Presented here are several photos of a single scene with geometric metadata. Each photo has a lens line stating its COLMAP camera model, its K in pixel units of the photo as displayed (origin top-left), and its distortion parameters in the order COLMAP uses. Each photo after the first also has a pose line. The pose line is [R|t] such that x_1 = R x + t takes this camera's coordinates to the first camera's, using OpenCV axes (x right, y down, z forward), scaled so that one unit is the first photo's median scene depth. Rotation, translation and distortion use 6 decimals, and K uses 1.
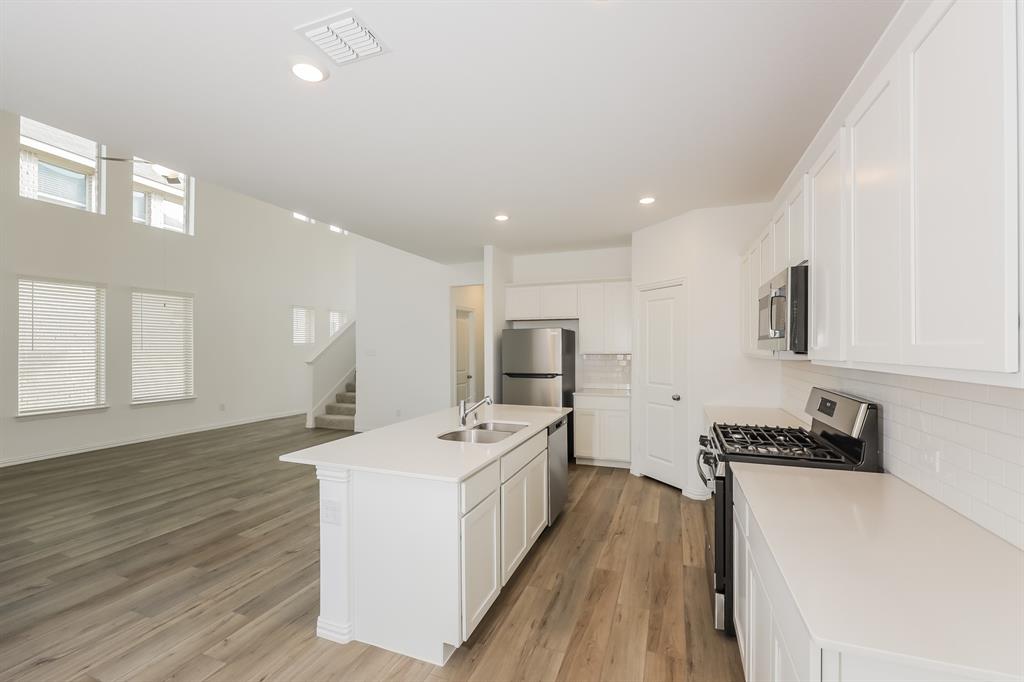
lens RADIAL K [[421.2, 0, 512.0], [0, 421.2, 341.0], [0, 0, 1]] dist [-0.008466, -0.000031]
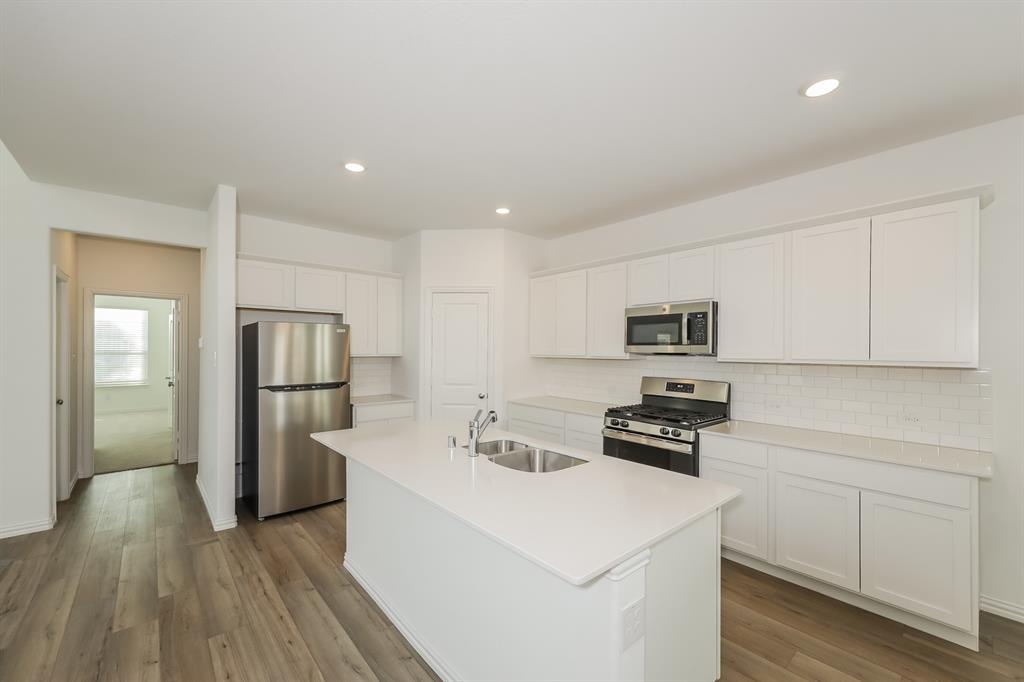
lens RADIAL K [[415.0, 0, 500.1], [0, 415.0, 346.7], [0, 0, 1]] dist [0.025645, 0.000085]
pose [[0.493655, 0.007697, 0.869624, -0.400821], [-0.017994, 0.999837, 0.001365, 0.004383], [-0.869472, -0.016322, 0.493713, 0.327209]]
